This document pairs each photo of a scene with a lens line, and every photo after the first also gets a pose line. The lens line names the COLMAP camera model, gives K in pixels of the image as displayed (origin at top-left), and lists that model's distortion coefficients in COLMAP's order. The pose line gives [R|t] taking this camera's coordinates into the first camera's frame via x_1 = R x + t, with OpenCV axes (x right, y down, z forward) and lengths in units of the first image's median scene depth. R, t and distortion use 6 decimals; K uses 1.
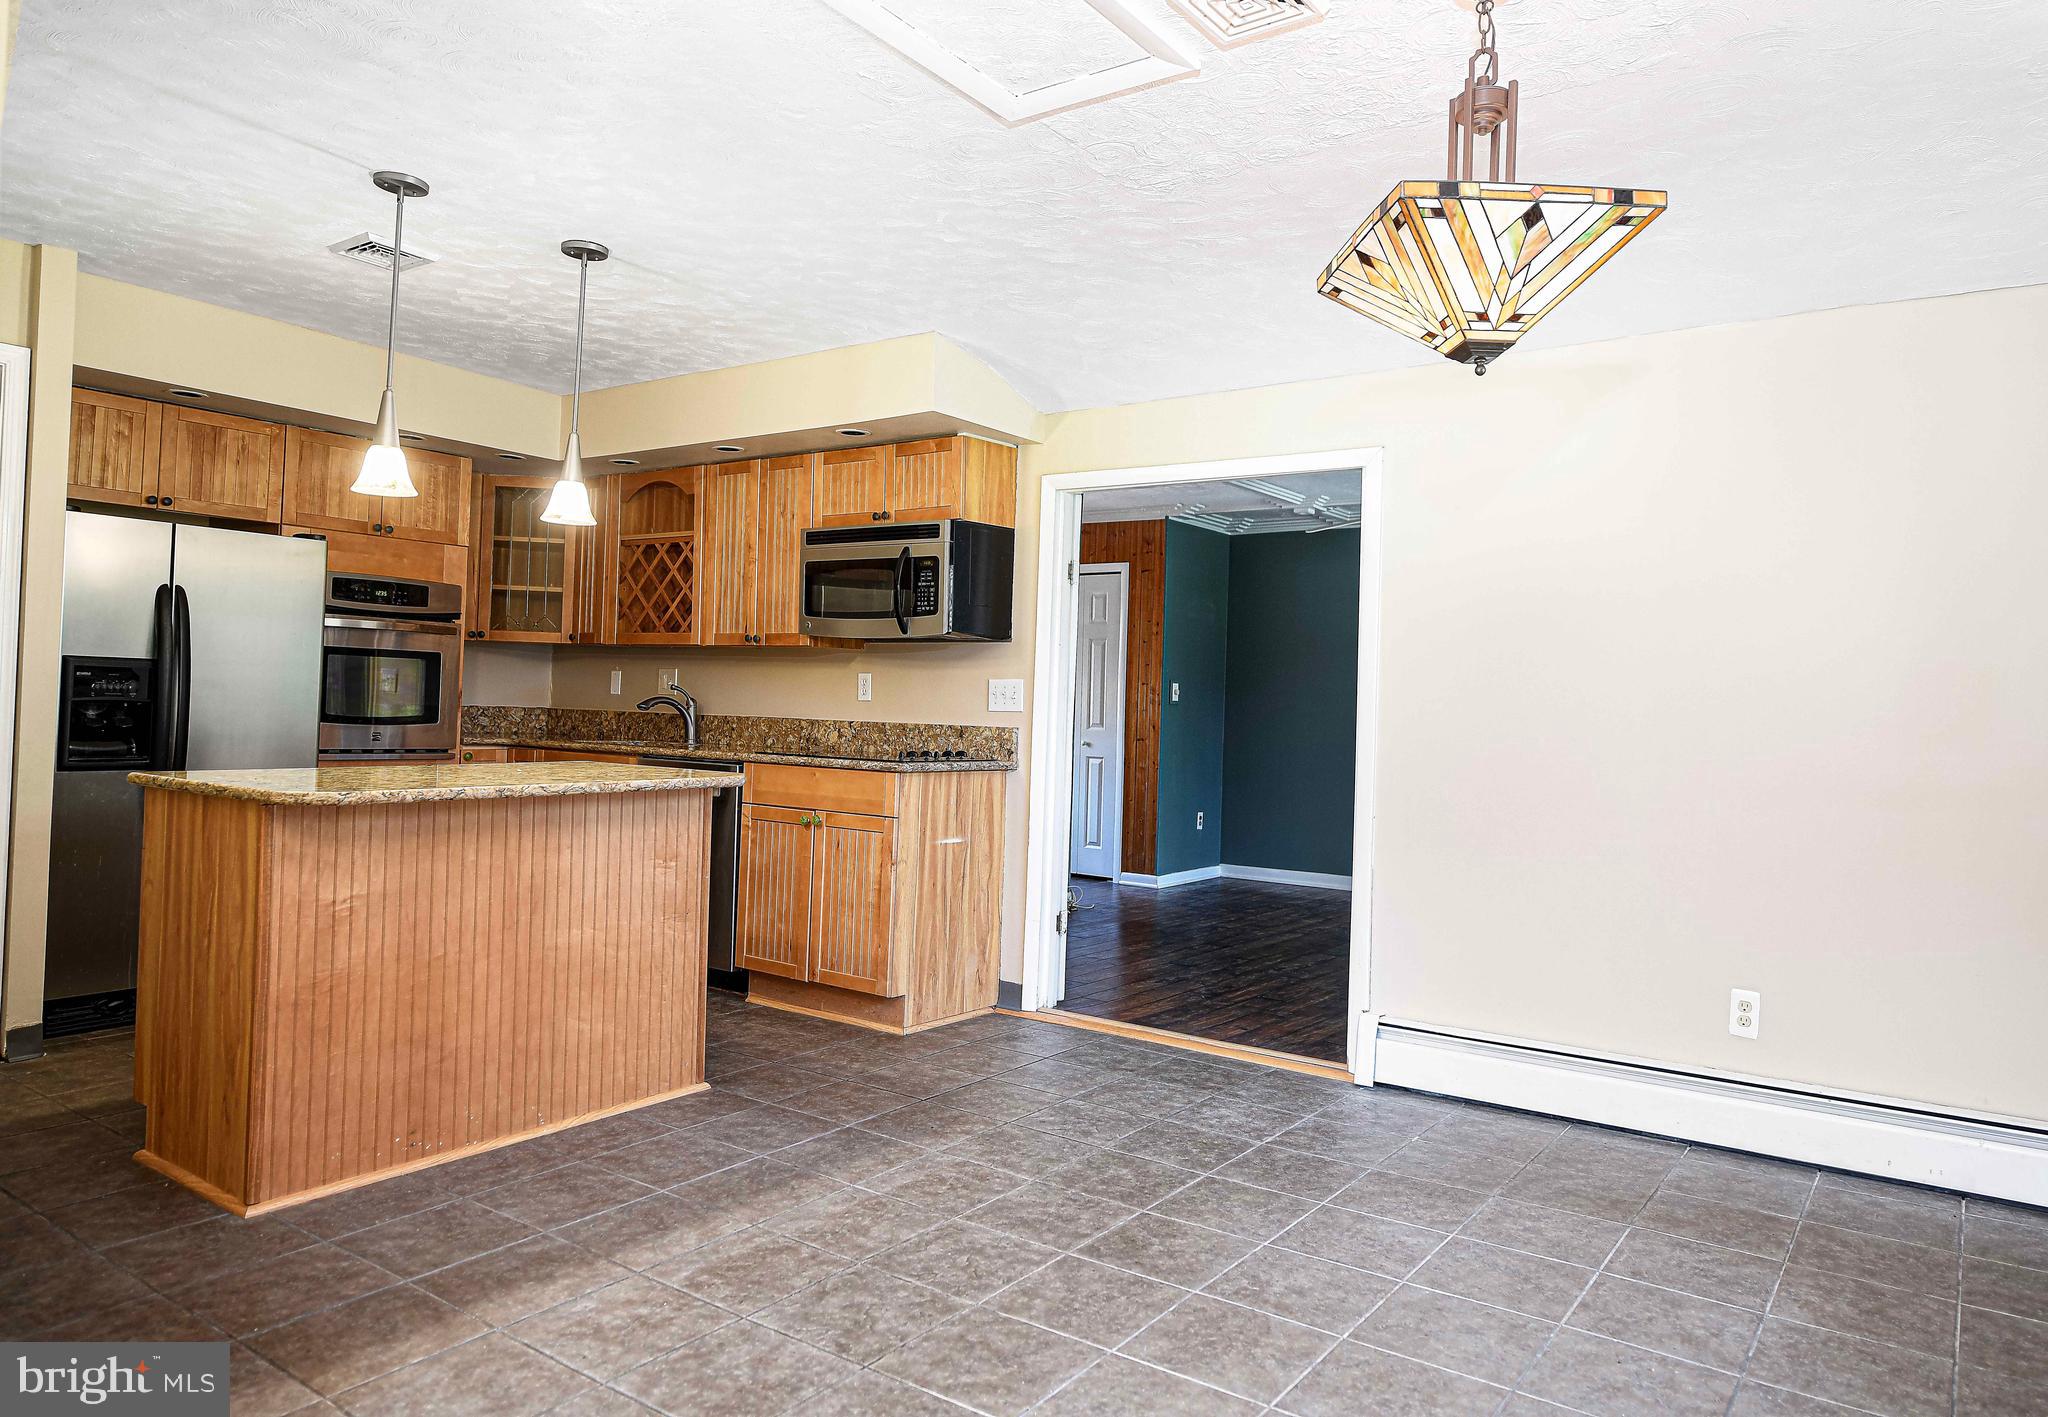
lens RADIAL K [[1333.0, 0, 1049.9], [0, 1333.0, 676.5], [0, 0, 1]] dist [-0.004005, 0.002323]
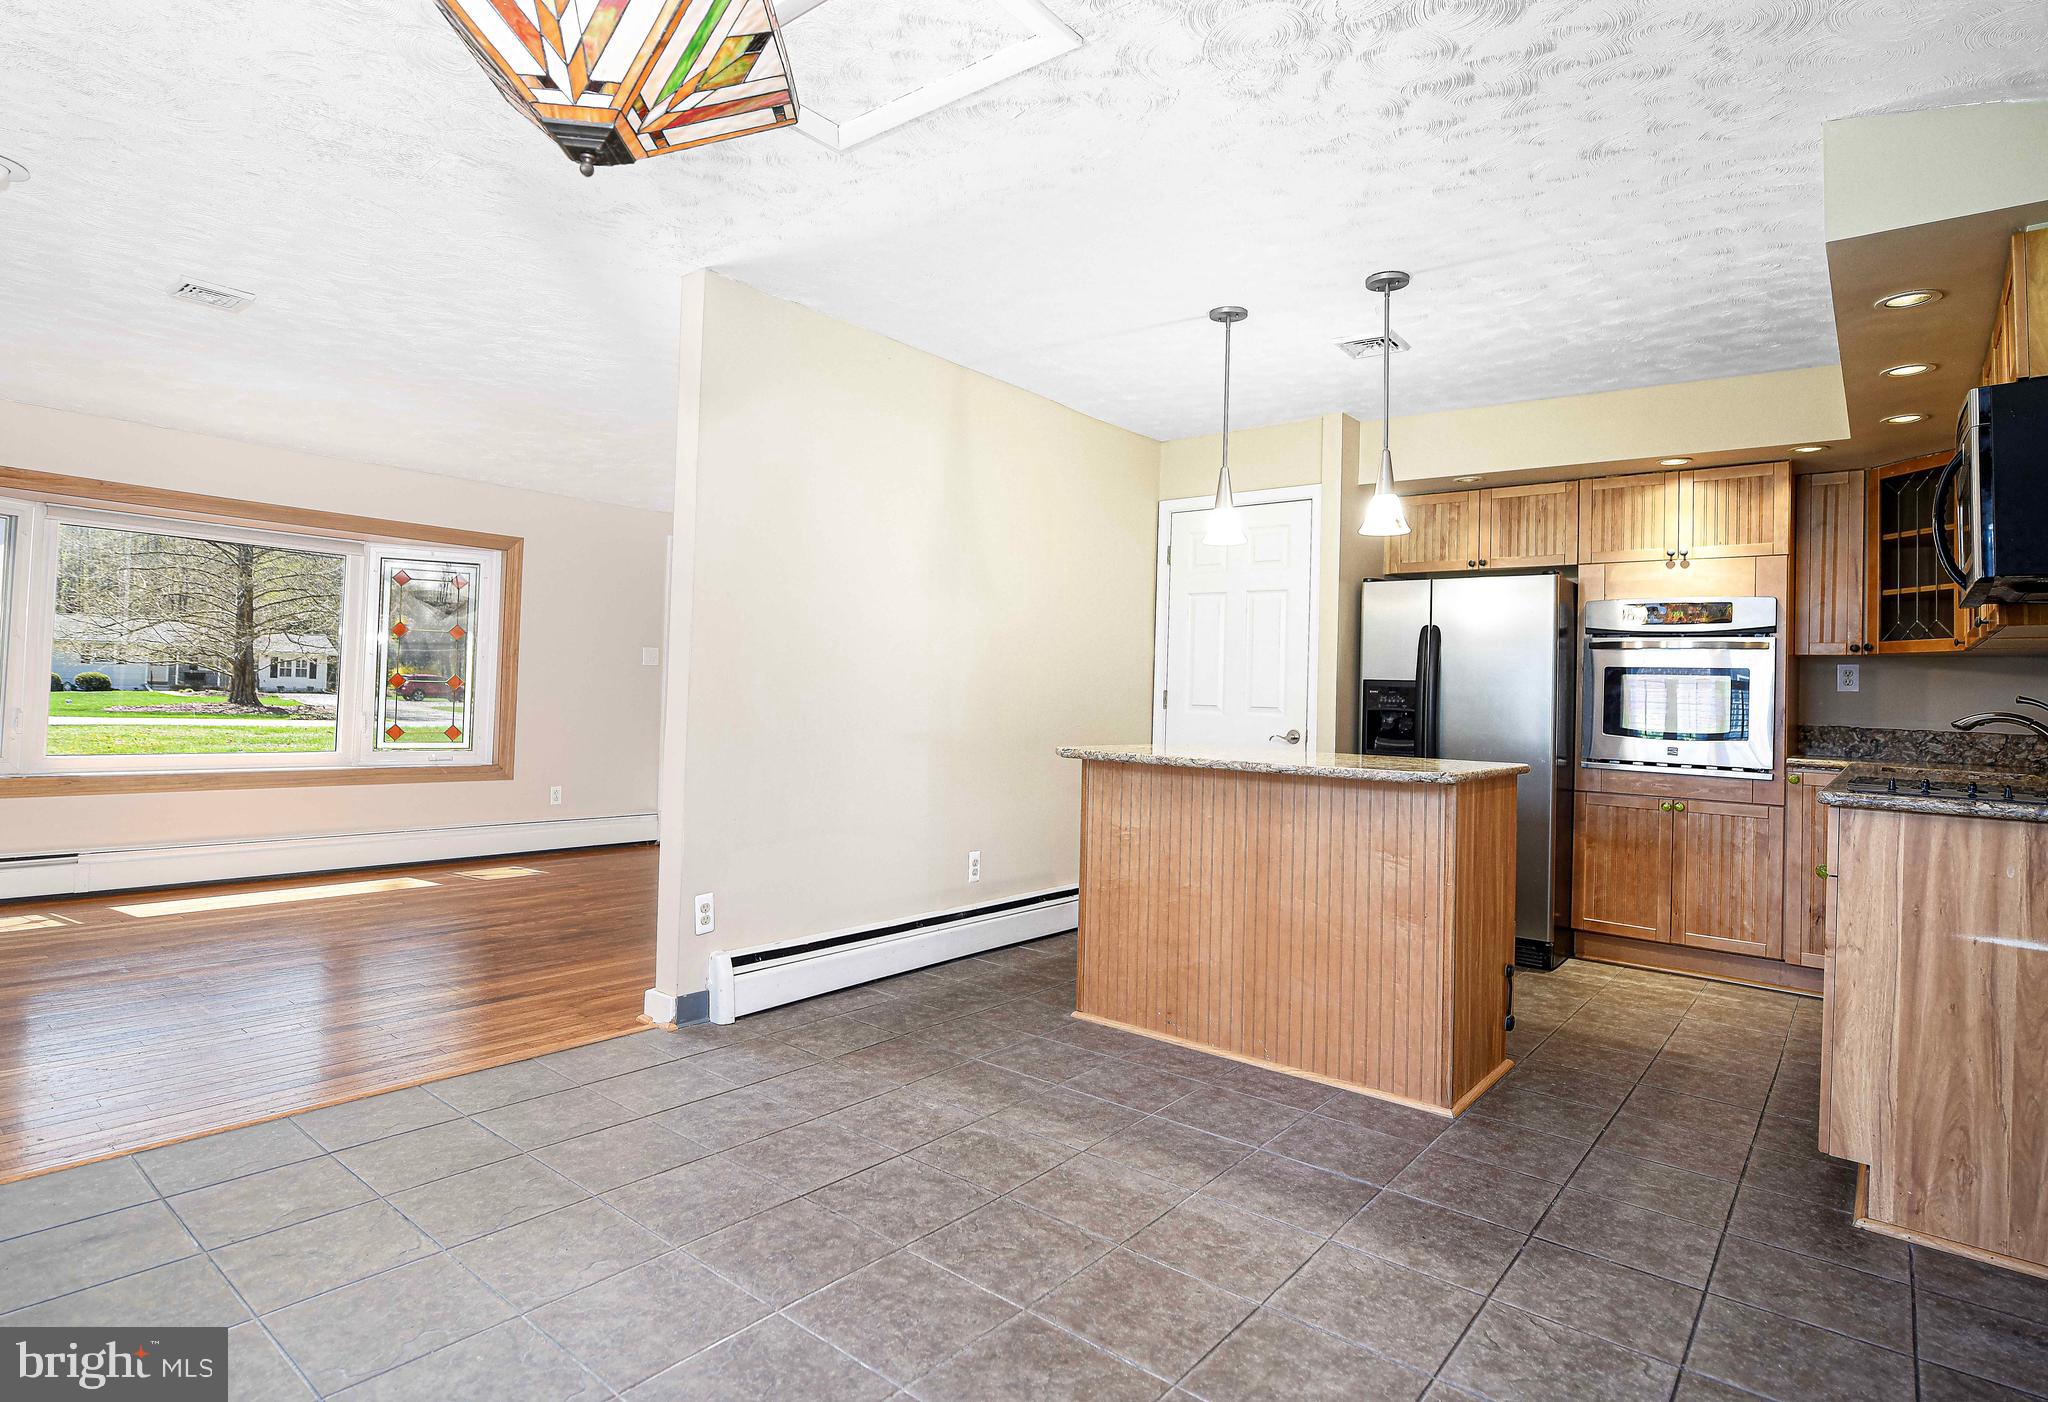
lens RADIAL K [[1066.5, 0, 998.5], [0, 1066.5, 665.6], [0, 0, 1]] dist [-0.005020, -0.002319]
pose [[-0.082586, -0.058597, -0.994860, 0.428599], [-0.013098, 0.998248, -0.057709, 0.038074], [0.996498, 0.008264, -0.083209, 0.623756]]
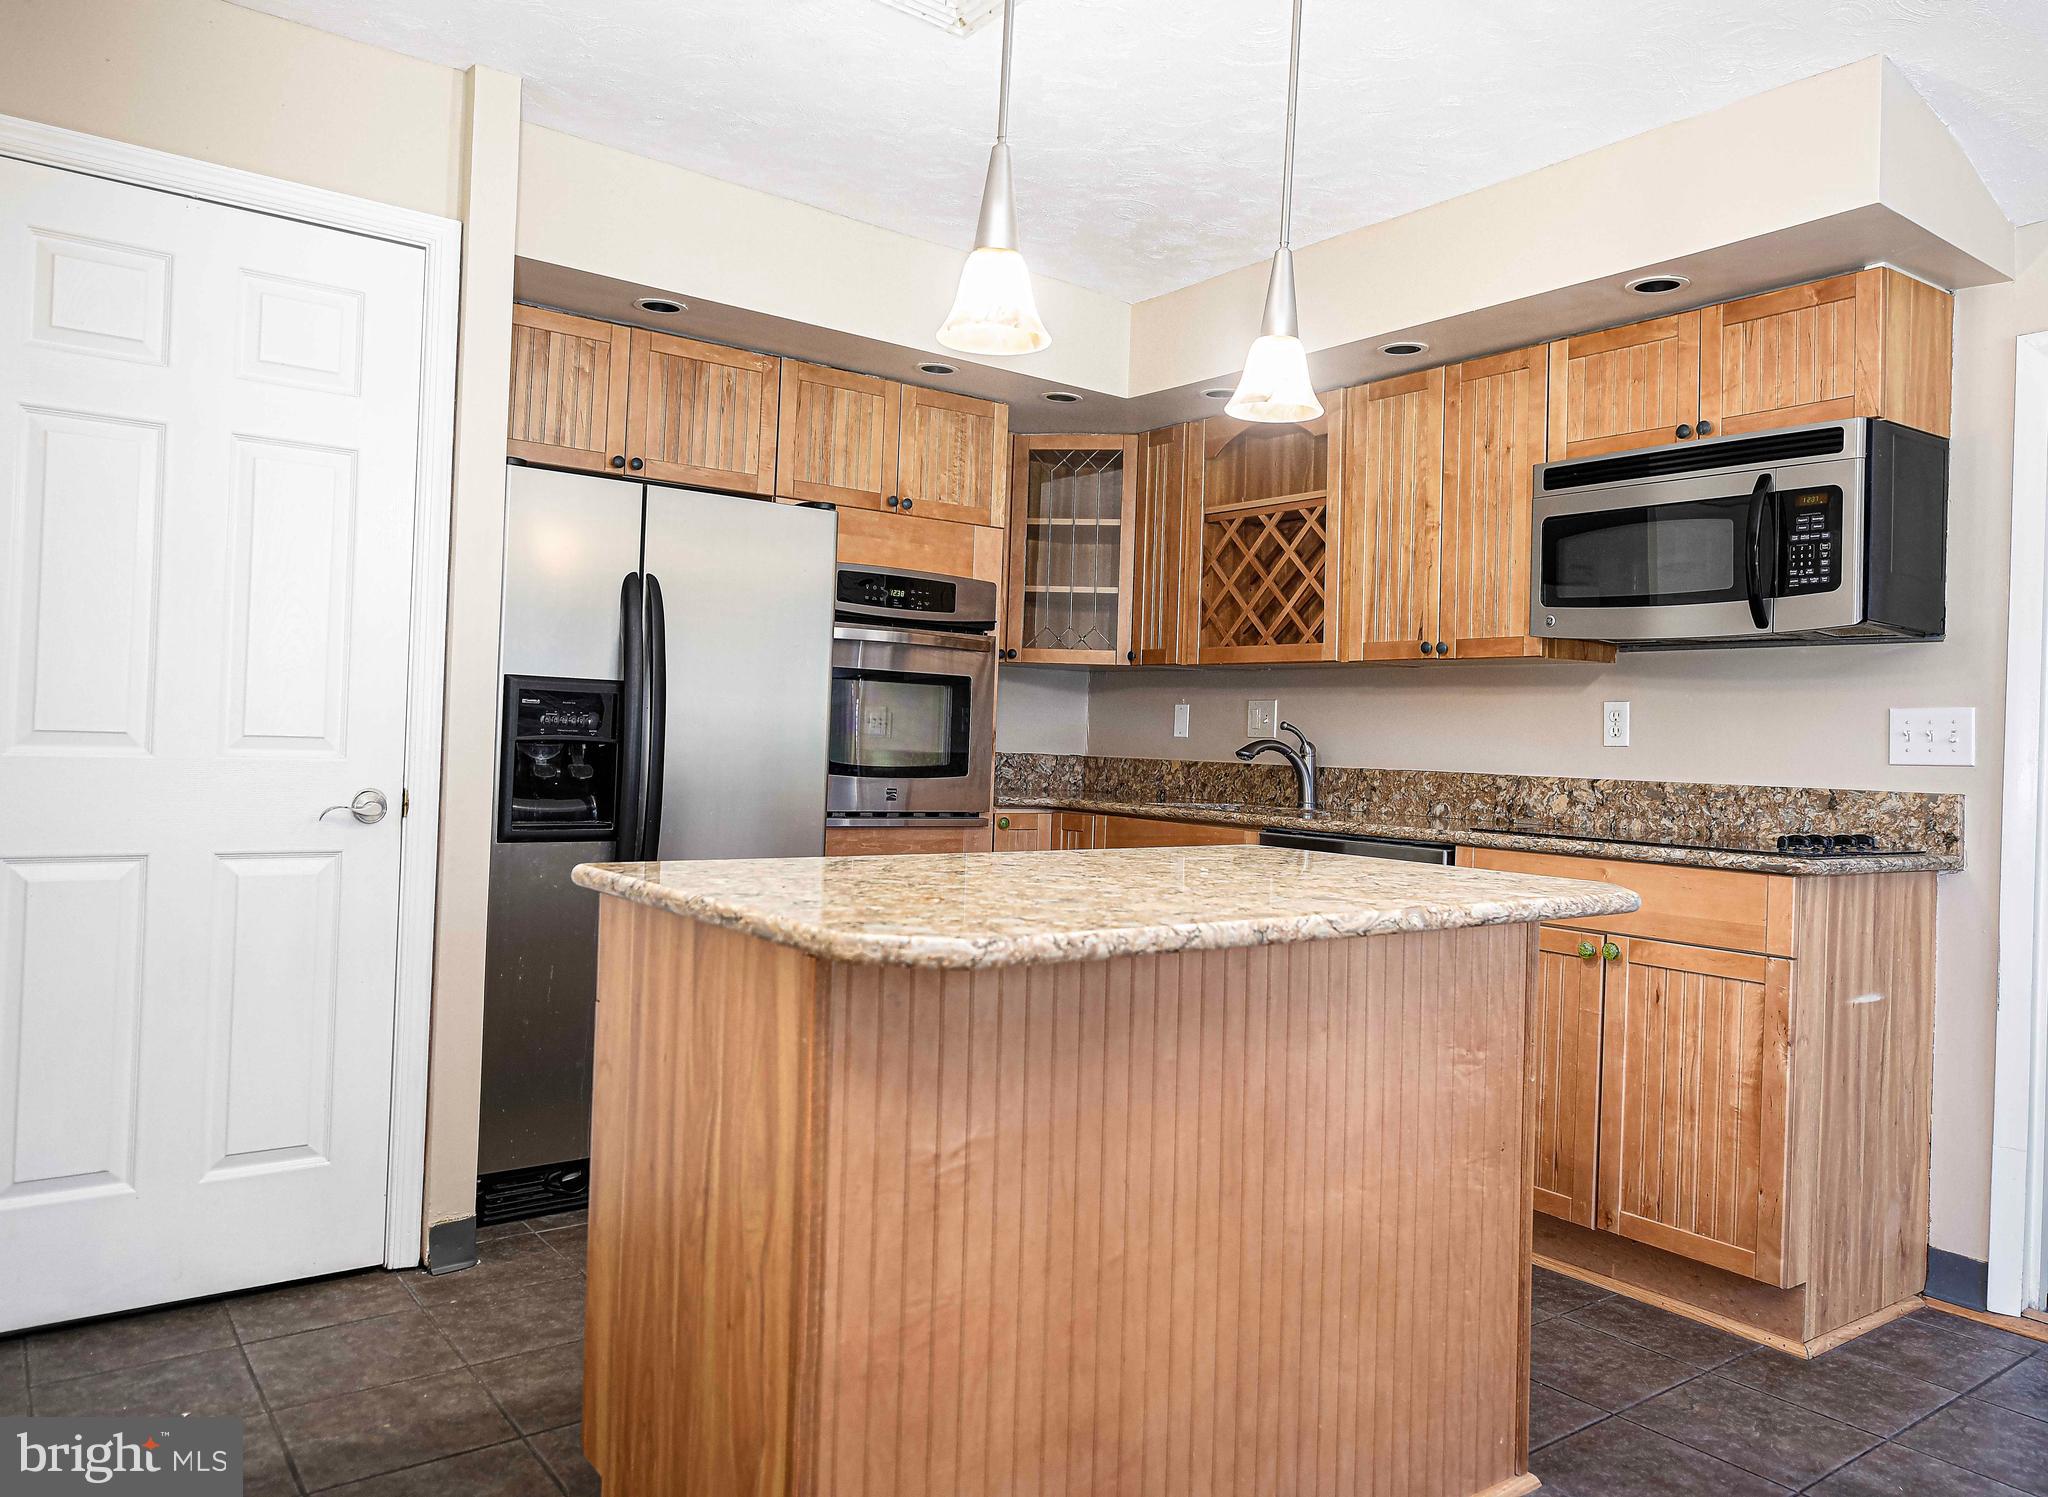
lens RADIAL K [[1435.9, 0, 1045.6], [0, 1435.9, 719.0], [0, 0, 1]] dist [-0.000759, 0.000772]
pose [[0.952519, -0.002542, -0.304469, -0.222864], [0.001115, 0.999988, -0.004859, 0.009973], [0.304478, 0.004289, 0.952510, 0.338197]]
